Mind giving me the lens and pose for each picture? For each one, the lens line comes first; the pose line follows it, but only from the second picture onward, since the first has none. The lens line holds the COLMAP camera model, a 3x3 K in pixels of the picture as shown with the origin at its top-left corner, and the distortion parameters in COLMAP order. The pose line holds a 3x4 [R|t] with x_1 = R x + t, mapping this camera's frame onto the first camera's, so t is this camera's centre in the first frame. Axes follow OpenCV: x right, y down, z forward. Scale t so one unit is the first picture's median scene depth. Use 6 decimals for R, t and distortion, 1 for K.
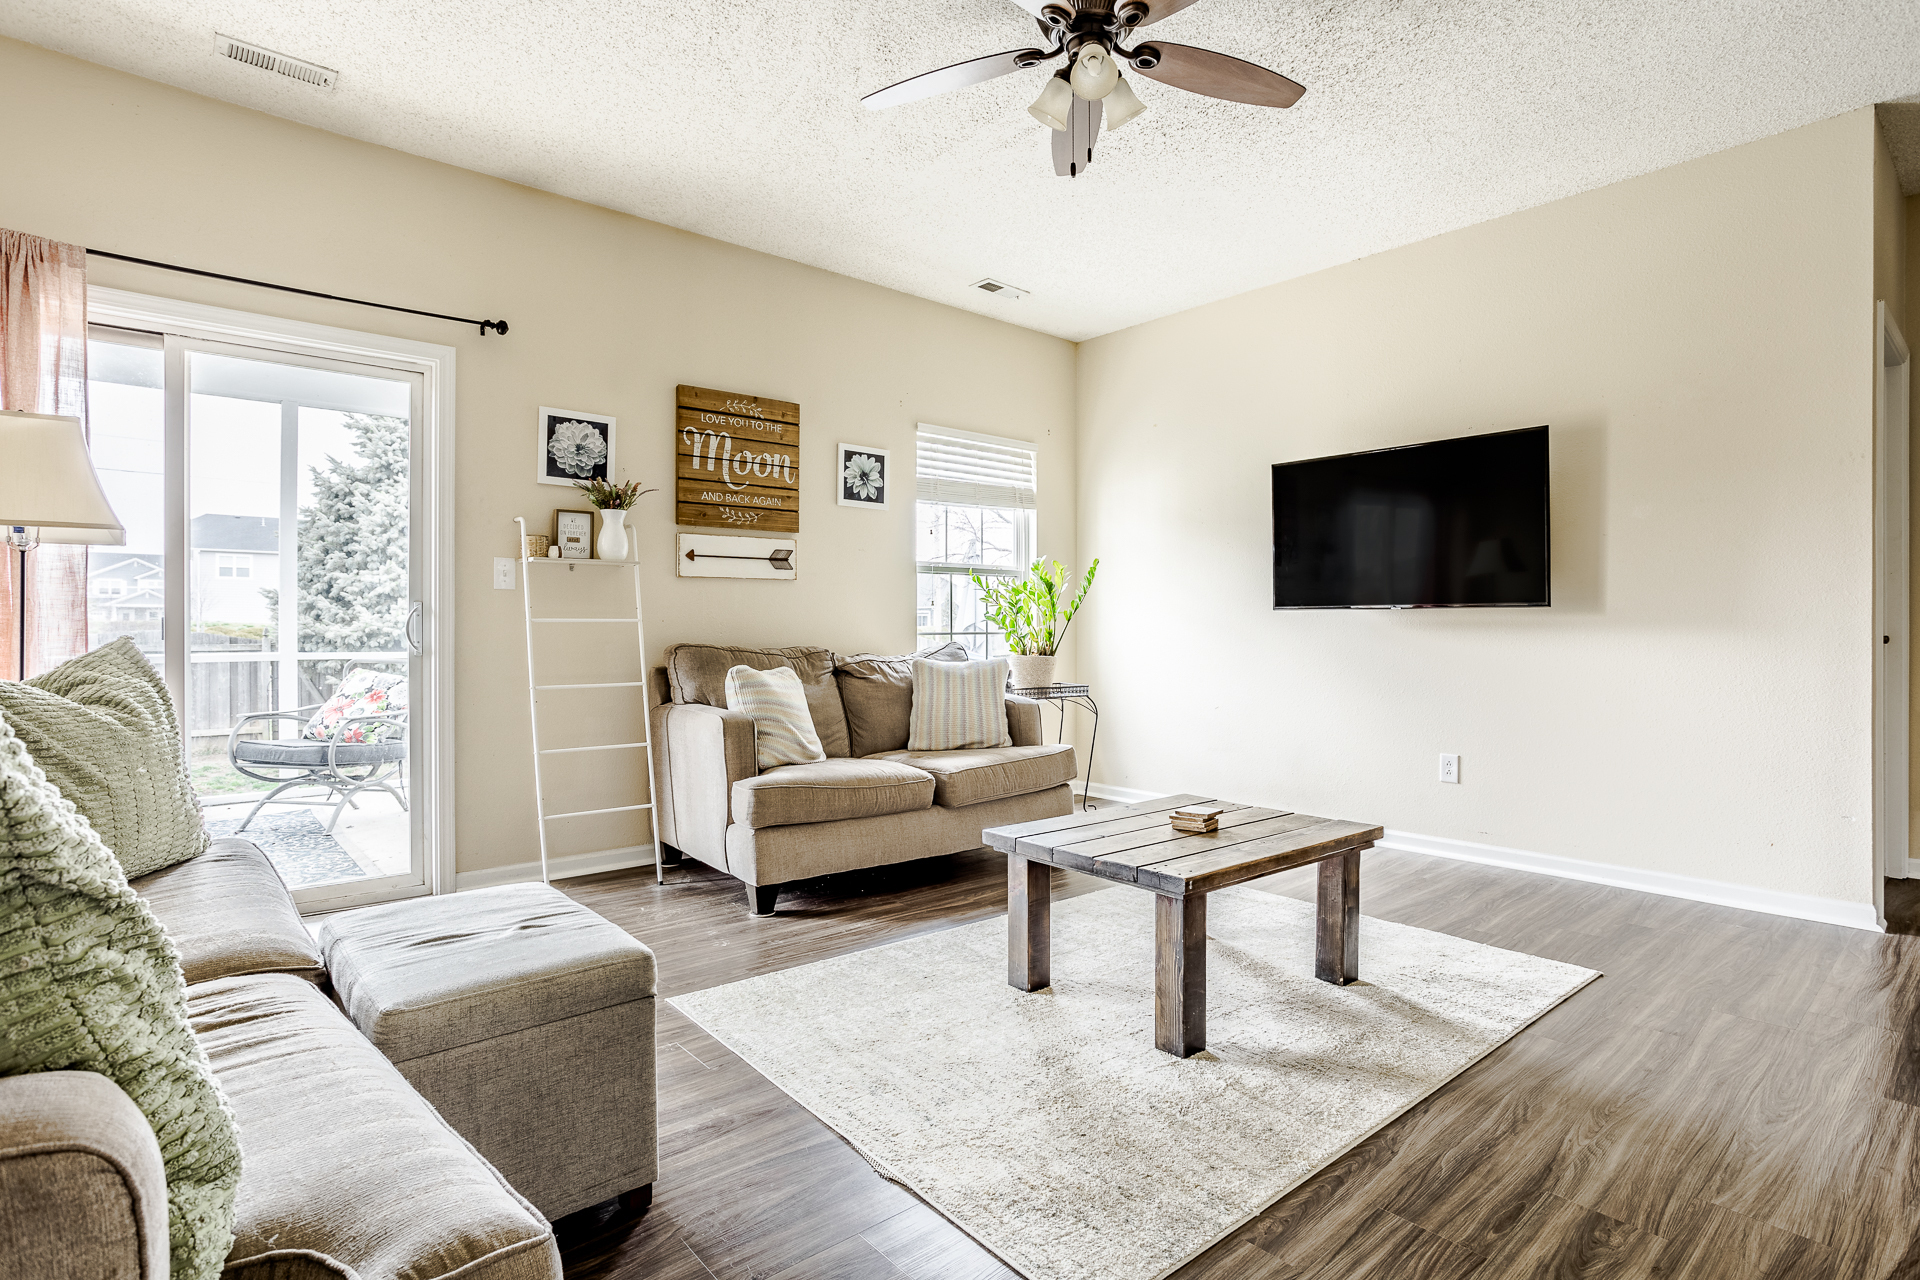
lens RADIAL K [[960.0, 0, 964.7], [0, 960.0, 628.1], [0, 0, 1]] dist [-0.018624, 0.004741]
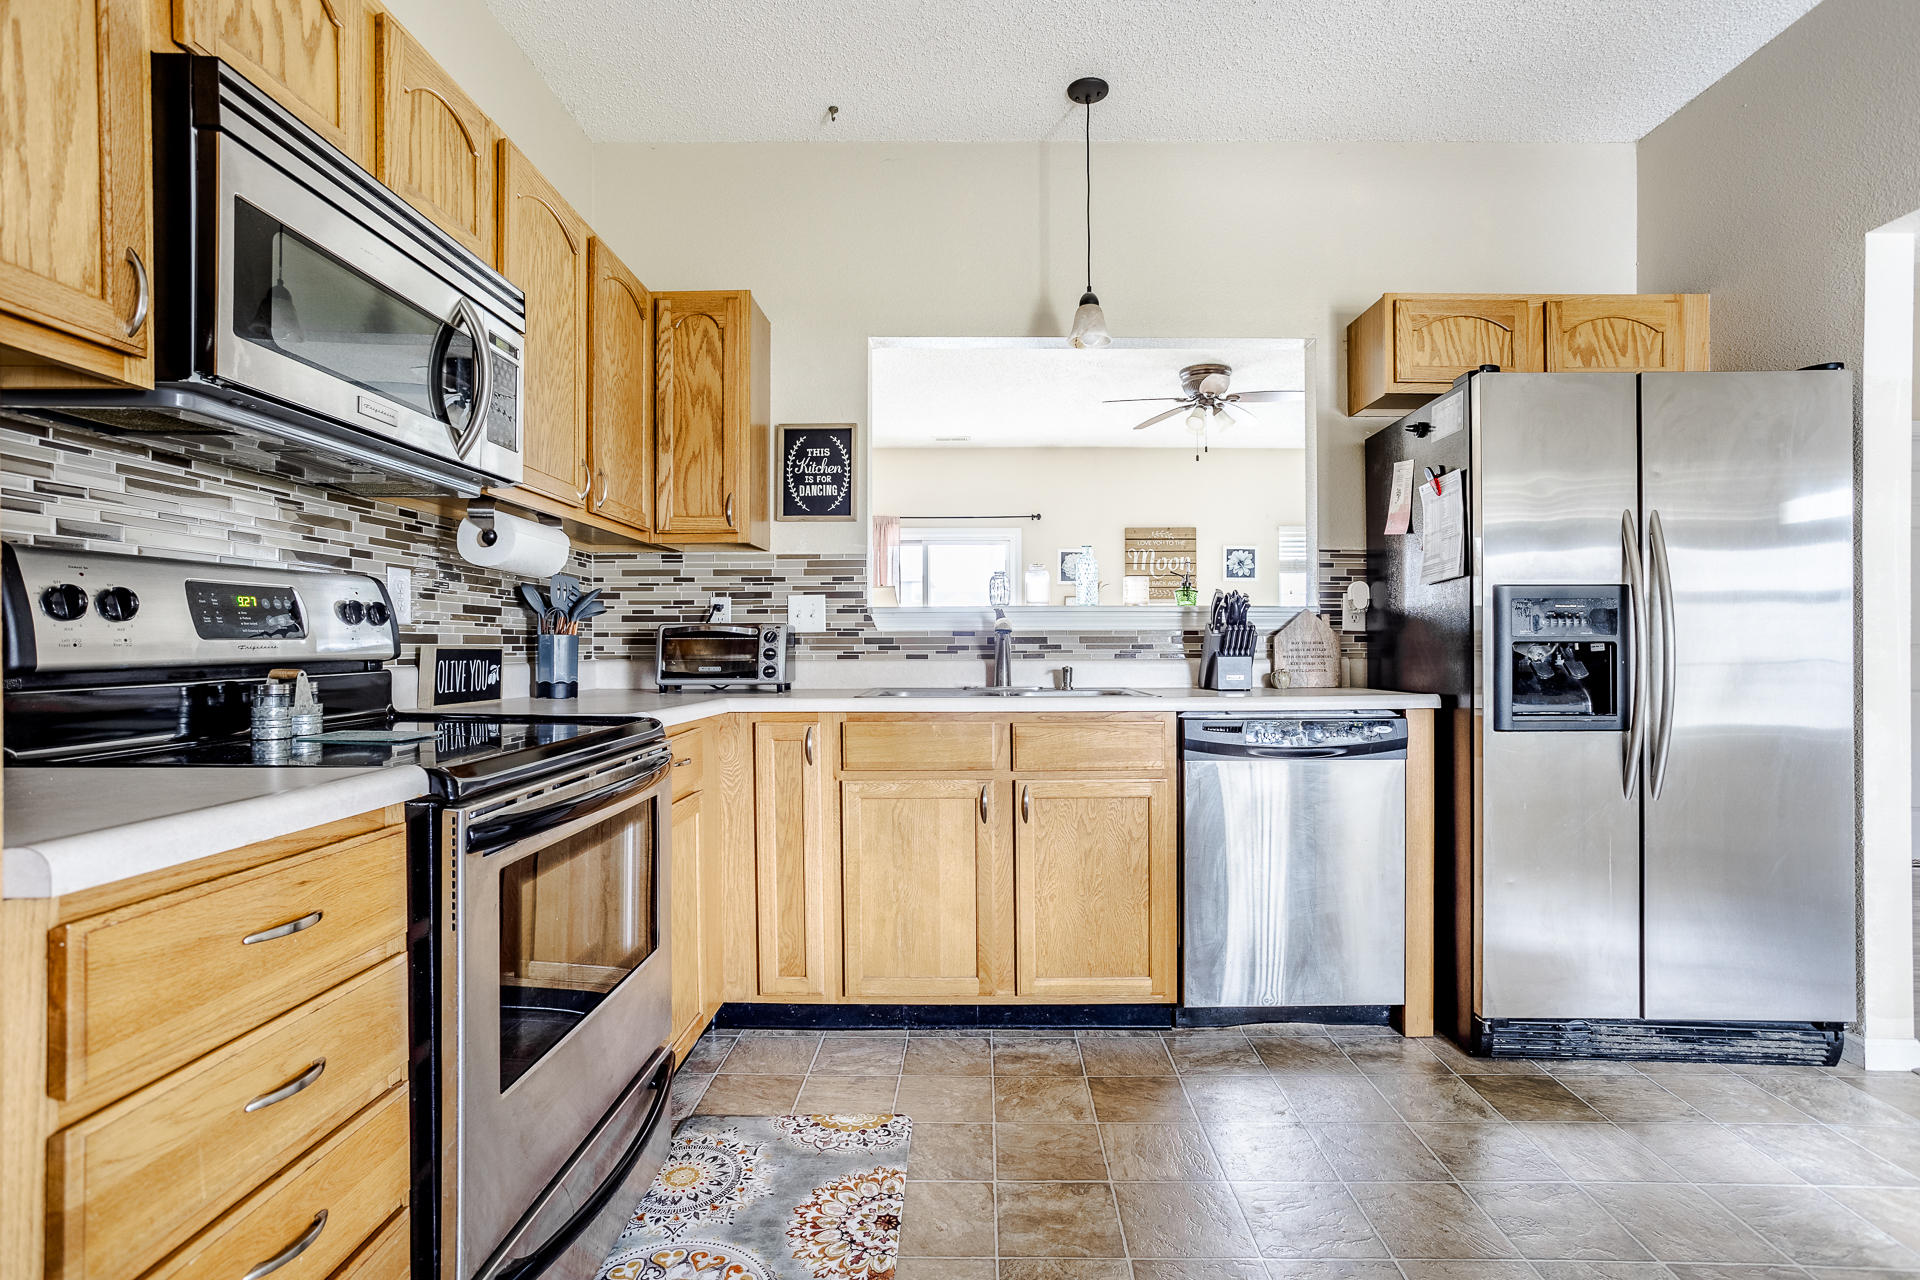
lens RADIAL K [[936.2, 0, 956.3], [0, 936.2, 625.6], [0, 0, 1]] dist [-0.044332, 0.025146]
pose [[0.751285, -0.010512, -0.659895, 0.675630], [-0.000279, 0.999868, -0.016246, -0.022816], [0.659978, 0.012389, 0.751183, -0.637300]]
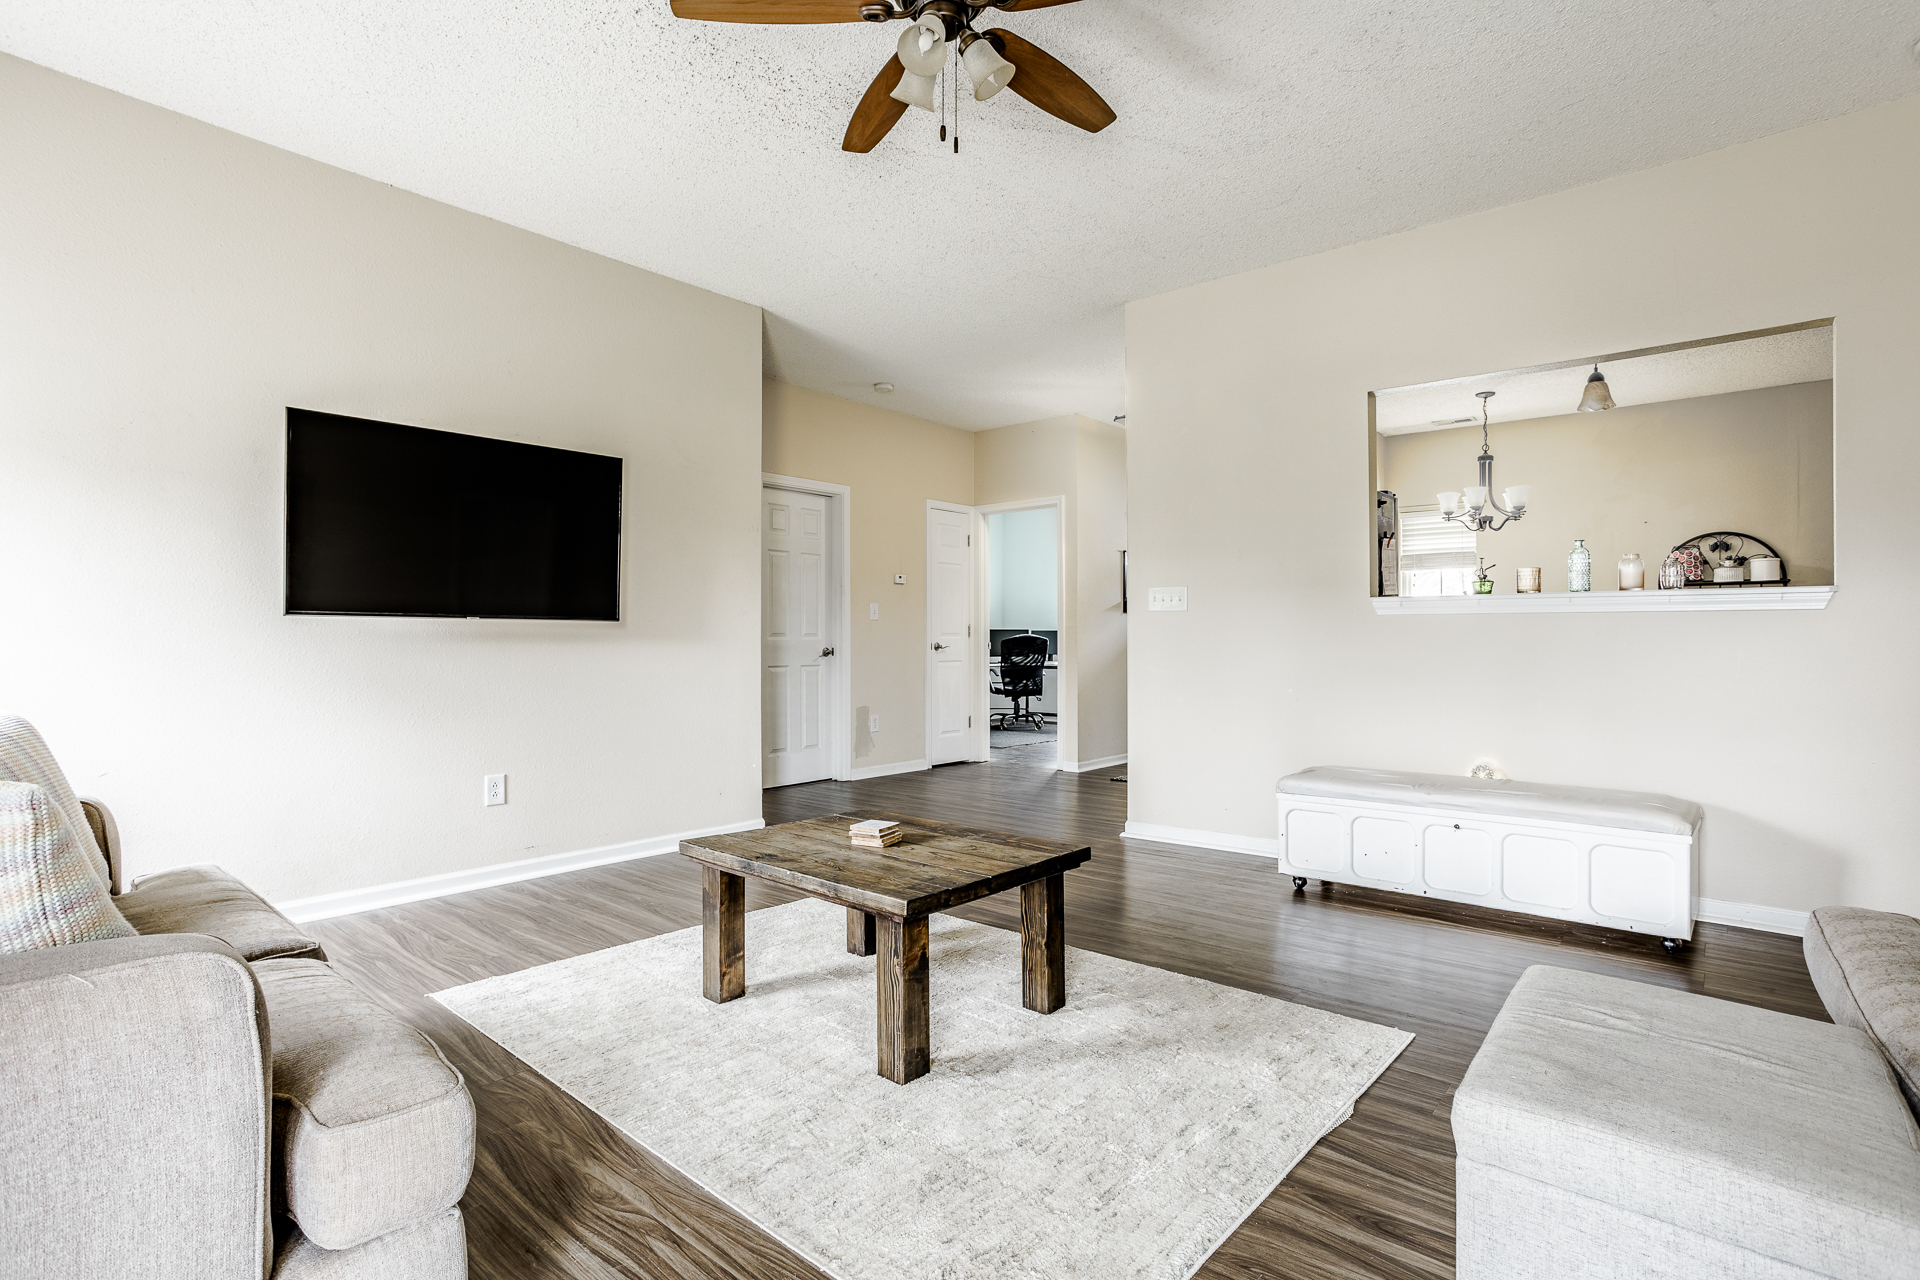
lens RADIAL K [[936.2, 0, 949.9], [0, 936.2, 641.3], [0, 0, 1]] dist [-0.044332, 0.025146]
pose [[-0.180719, -0.000553, 0.983535, -0.332352], [0.000034, 1.000000, 0.000569, -0.000480], [-0.983535, 0.000136, -0.180719, 0.507284]]
